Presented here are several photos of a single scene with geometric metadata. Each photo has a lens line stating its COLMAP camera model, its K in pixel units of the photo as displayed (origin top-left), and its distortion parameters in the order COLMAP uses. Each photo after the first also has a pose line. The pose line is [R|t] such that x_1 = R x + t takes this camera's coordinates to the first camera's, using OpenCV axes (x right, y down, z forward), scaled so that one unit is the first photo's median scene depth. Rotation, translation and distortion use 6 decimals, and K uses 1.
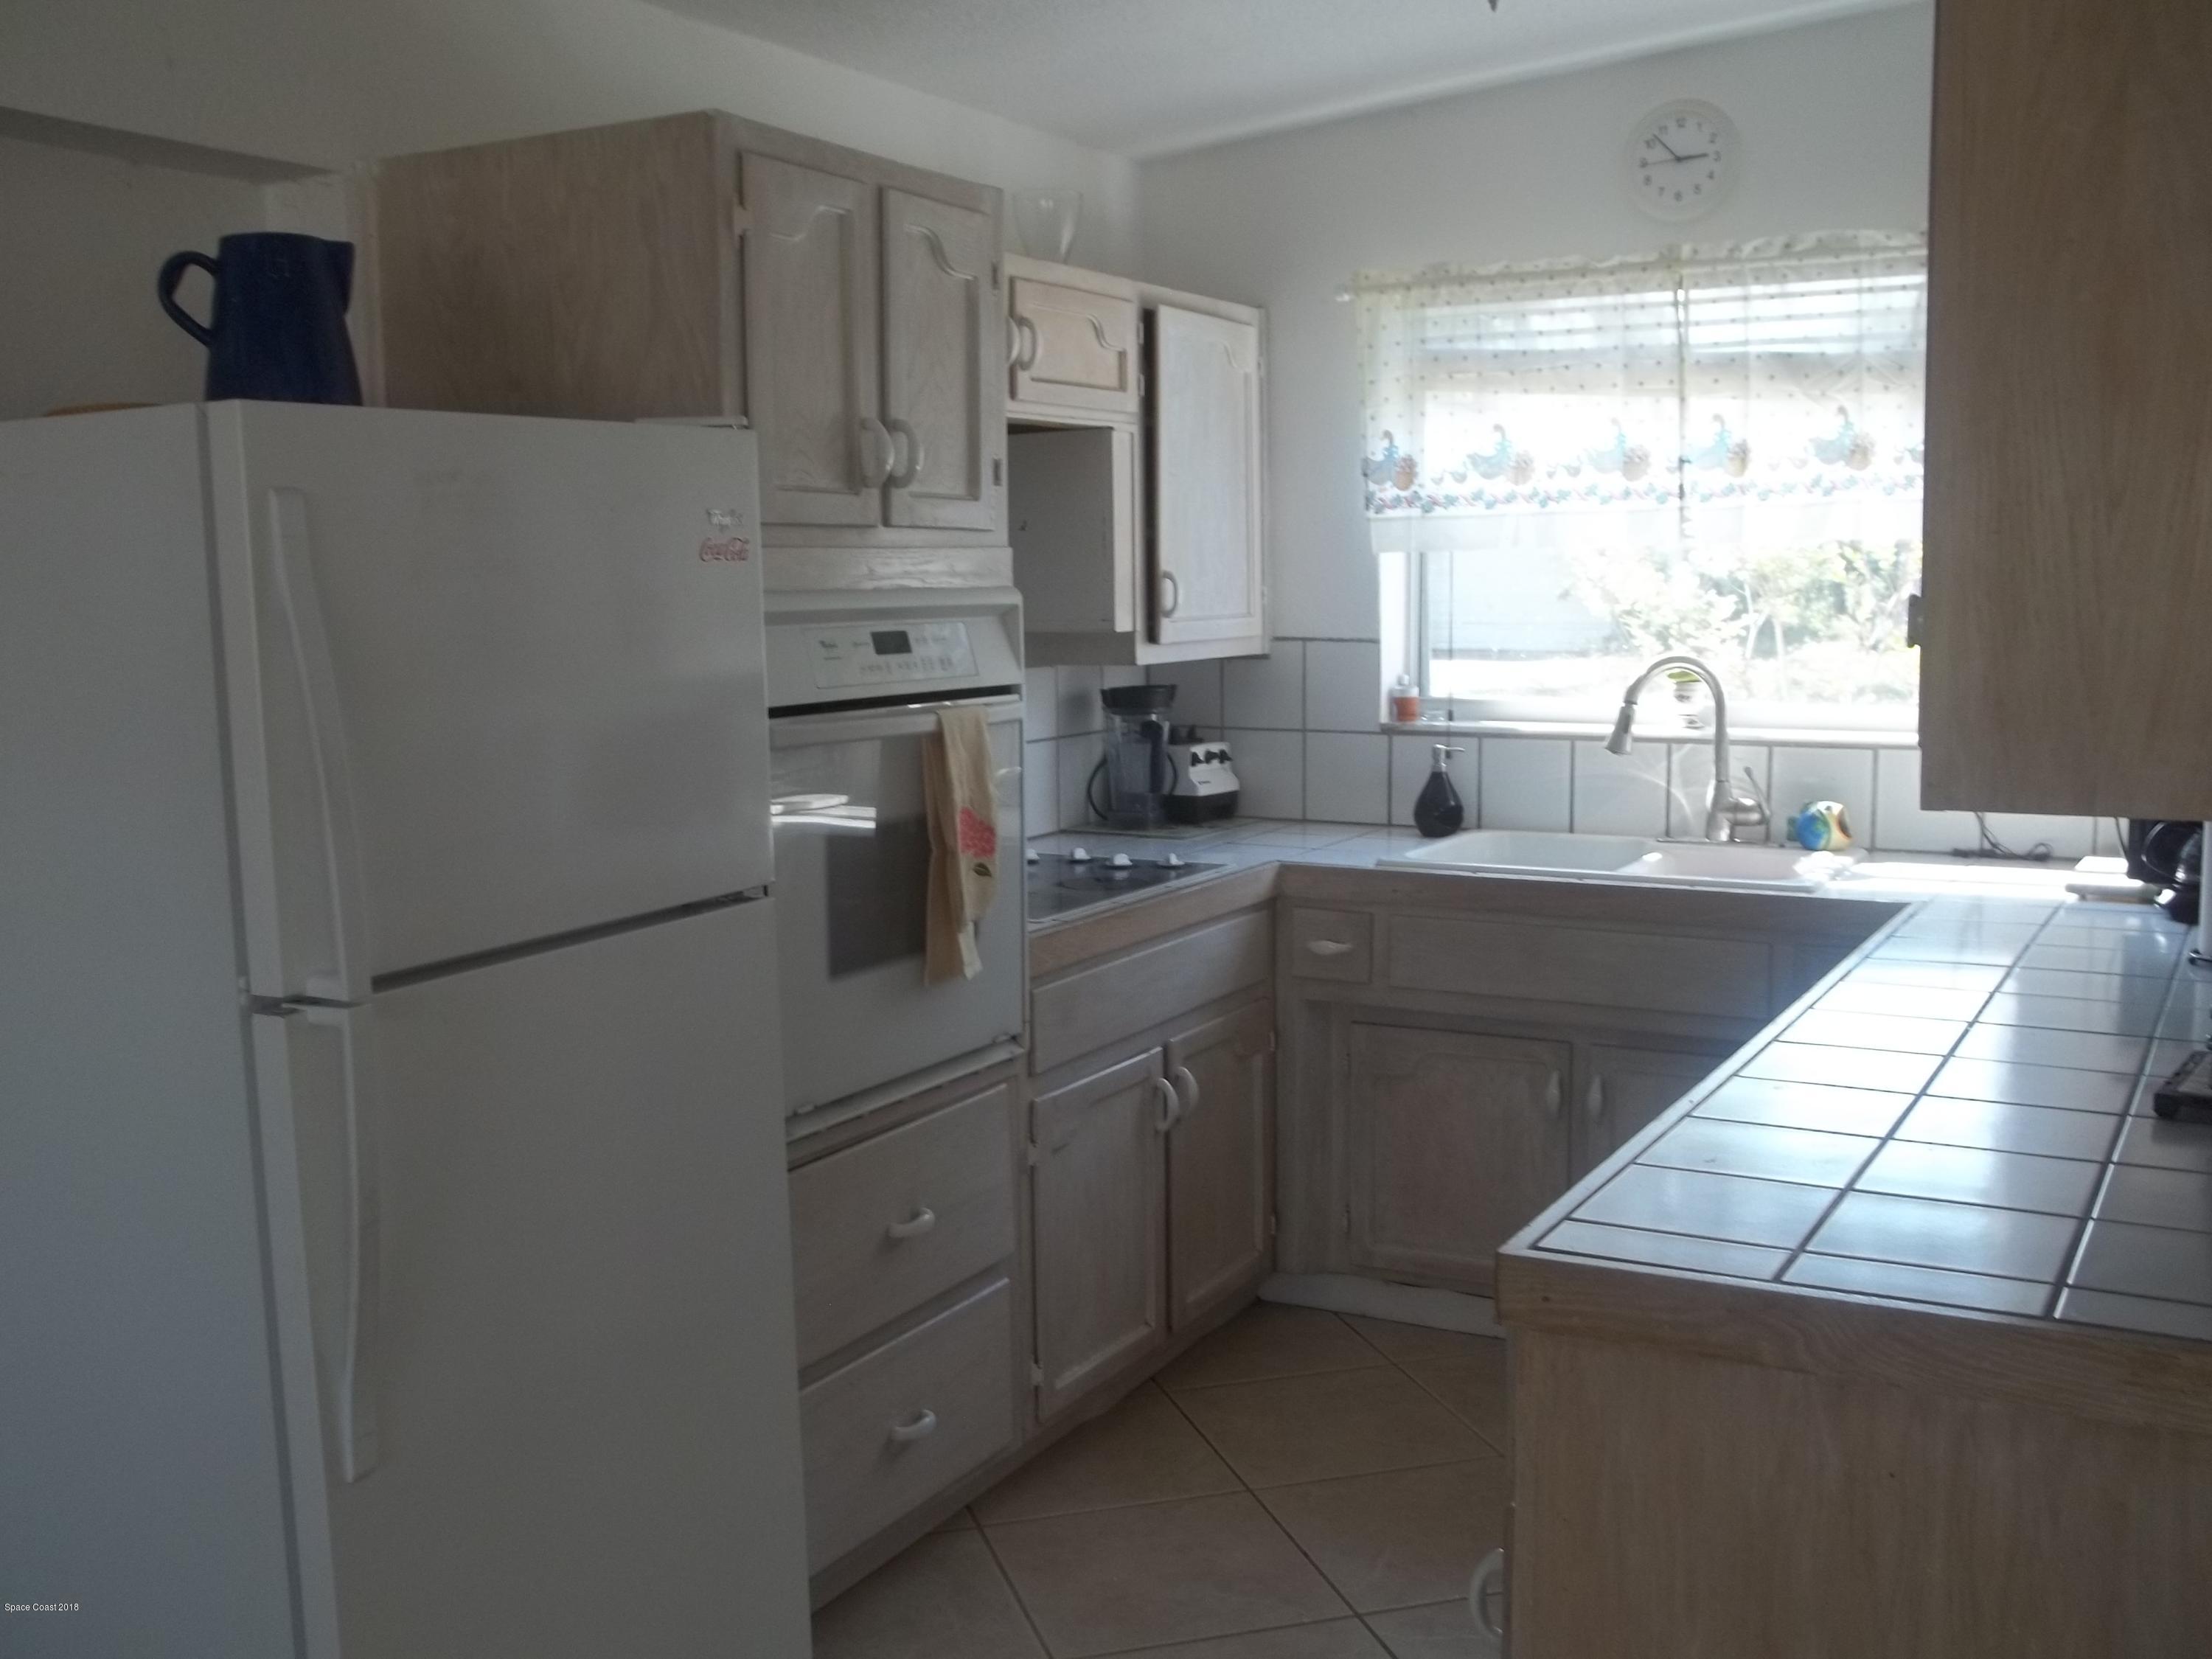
lens RADIAL K [[2174.9, 0, 1103.9], [0, 2174.9, 914.5], [0, 0, 1]] dist [-0.073394, 0.000000]
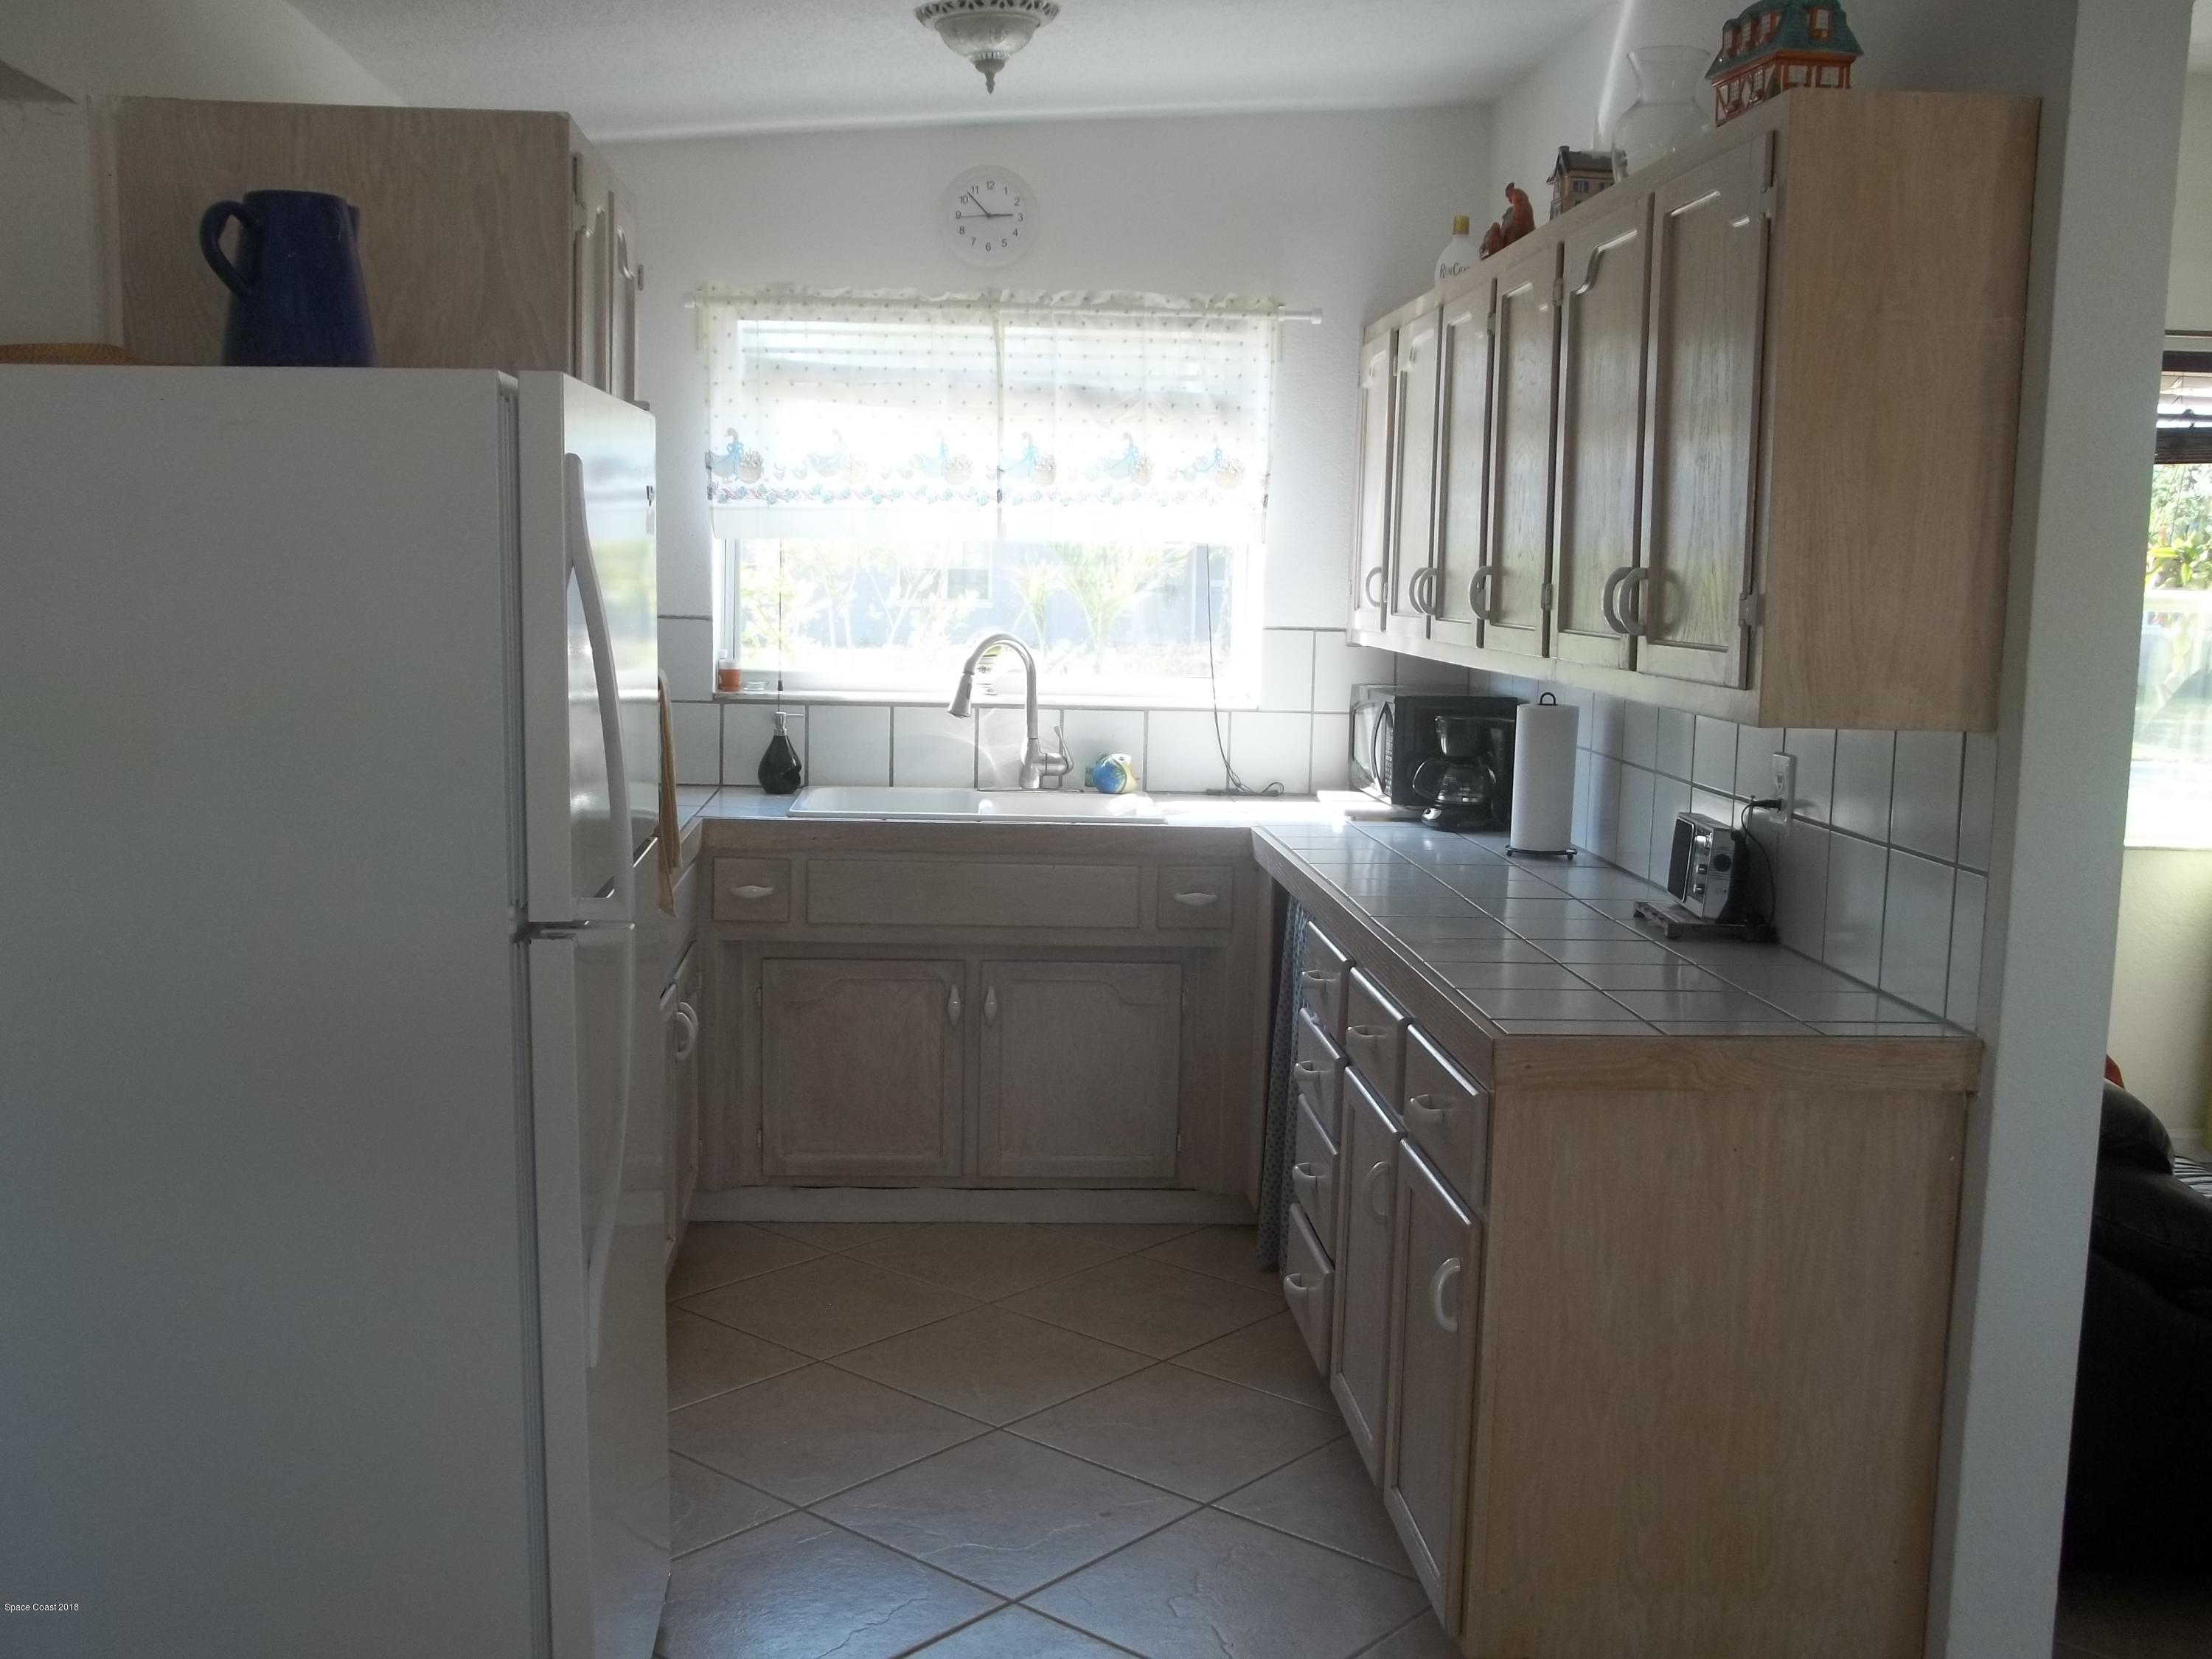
lens RADIAL K [[2174.9, 0, 1101.7], [0, 2174.9, 917.1], [0, 0, 1]] dist [-0.073394, 0.000000]
pose [[0.832228, -0.055823, 0.551616, -0.358108], [0.051769, 0.998396, 0.022932, 0.011815], [-0.552011, 0.009472, 0.833783, -0.028478]]
